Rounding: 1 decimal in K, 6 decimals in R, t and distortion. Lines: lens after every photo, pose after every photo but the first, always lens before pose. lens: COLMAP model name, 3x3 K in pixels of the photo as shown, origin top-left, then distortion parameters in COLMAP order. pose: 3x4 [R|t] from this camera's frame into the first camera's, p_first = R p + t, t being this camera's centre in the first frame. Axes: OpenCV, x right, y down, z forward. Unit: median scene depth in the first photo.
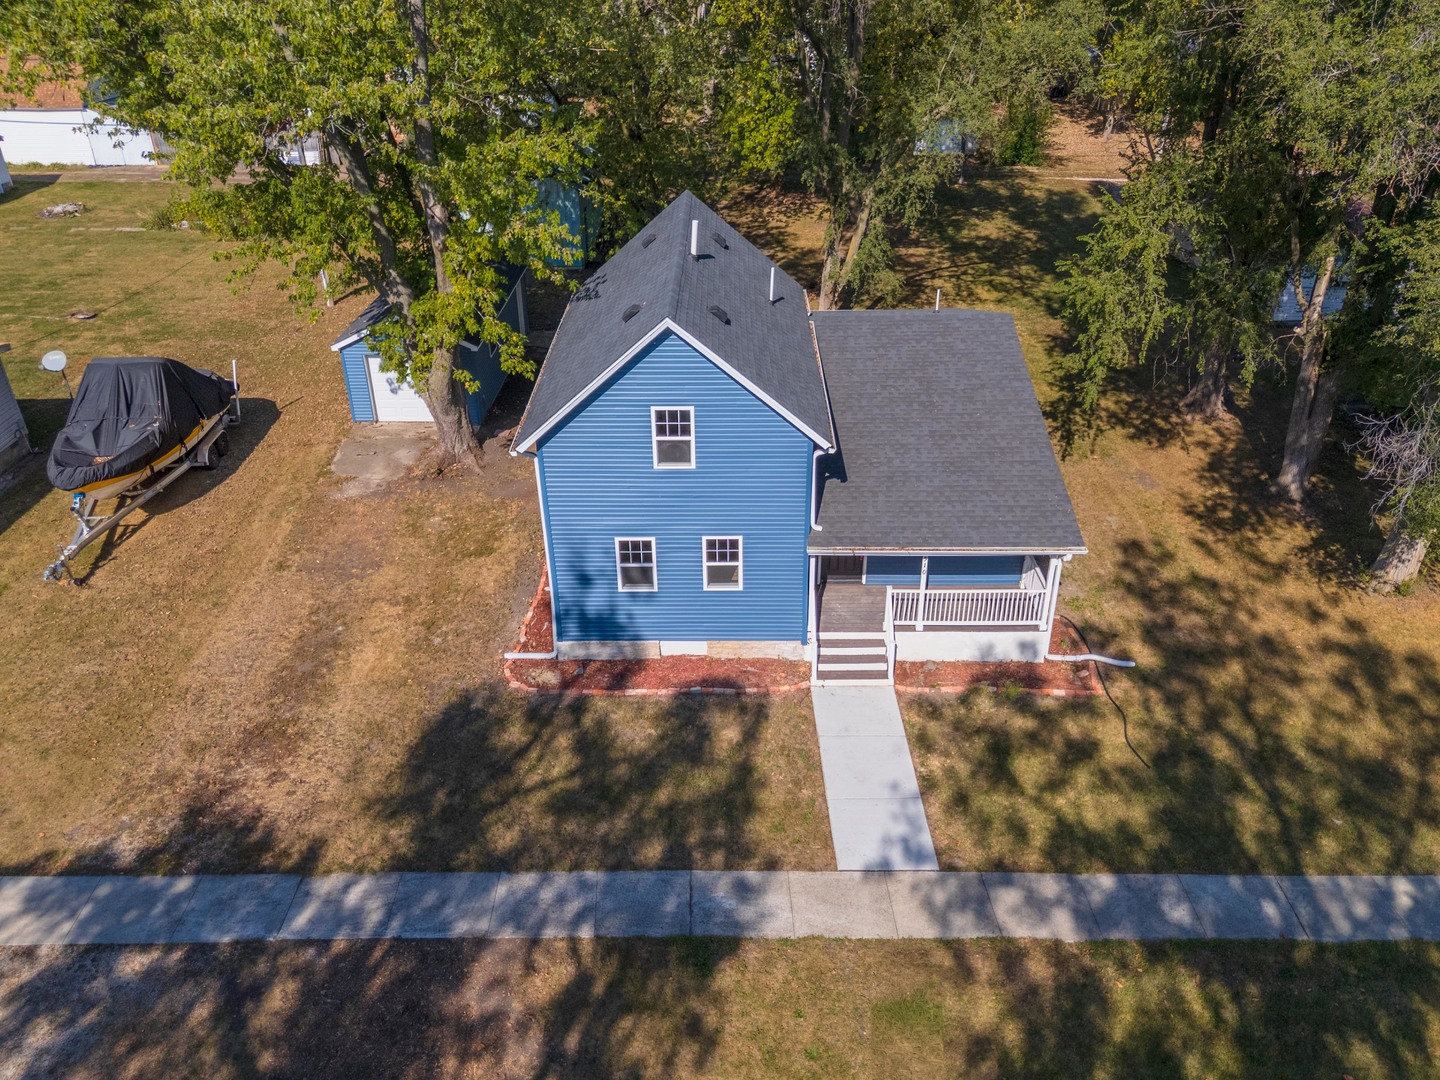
lens RADIAL K [[1053.7, 0, 724.0], [0, 1053.7, 550.3], [0, 0, 1]] dist [0.036341, -0.003649]
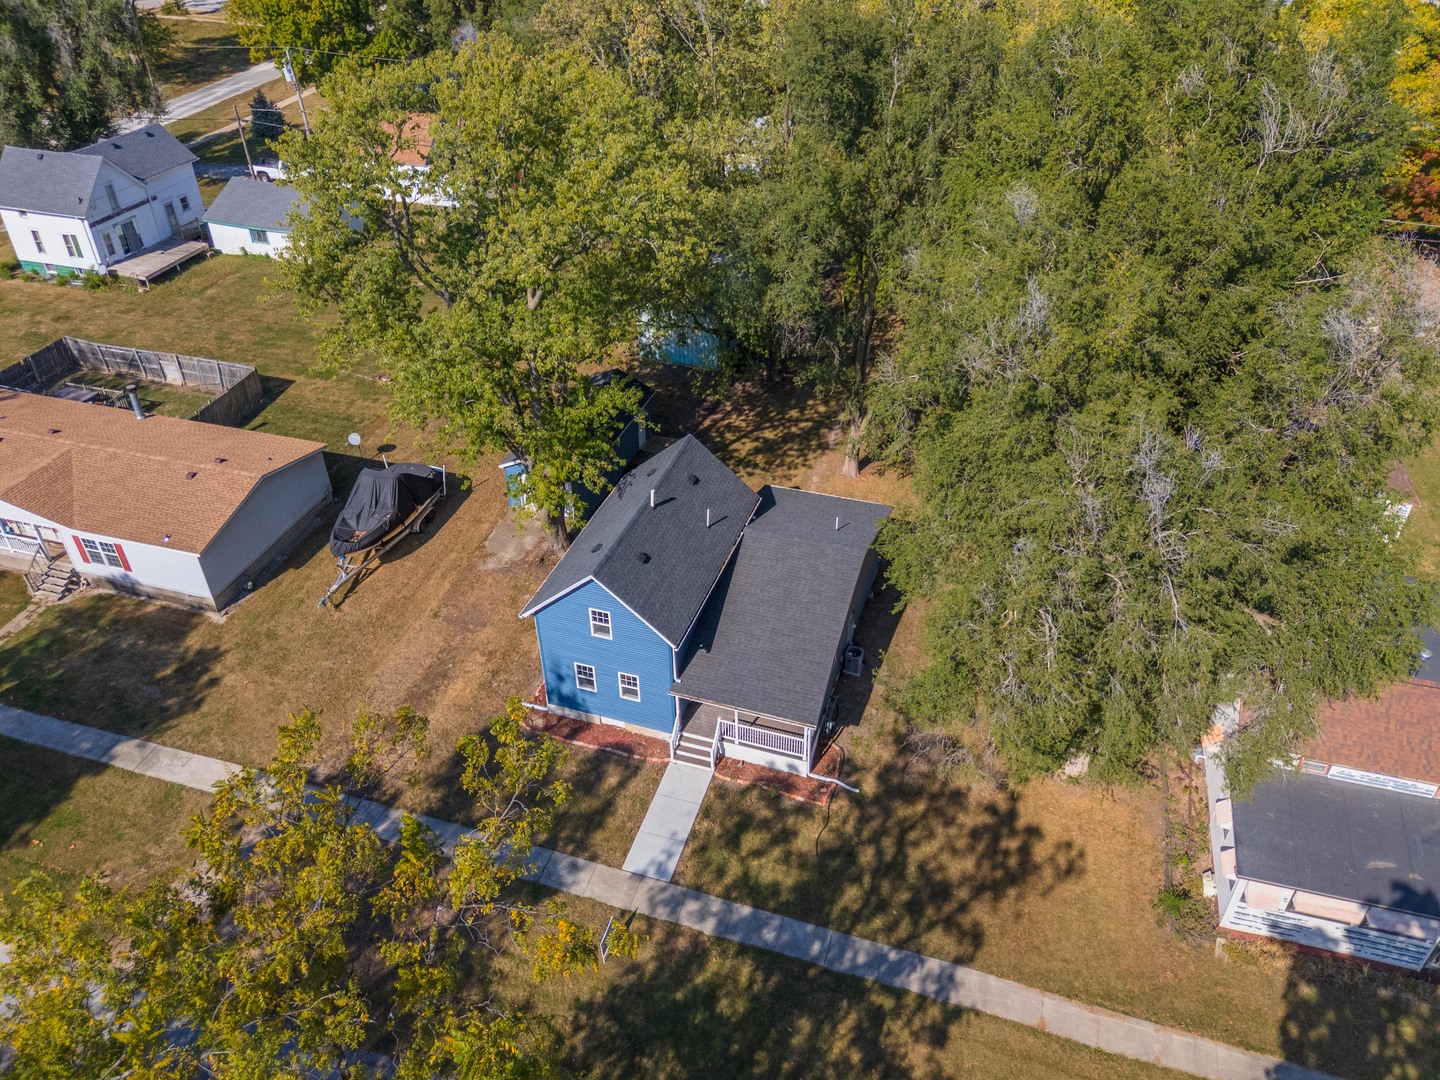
lens RADIAL K [[1053.7, 0, 722.8], [0, 1053.7, 534.0], [0, 0, 1]] dist [0.036341, -0.003649]
pose [[0.950192, 0.177611, -0.256104, 0.565429], [-0.154896, 0.982178, 0.106462, -0.460310], [0.270448, -0.061490, 0.960769, -0.677422]]
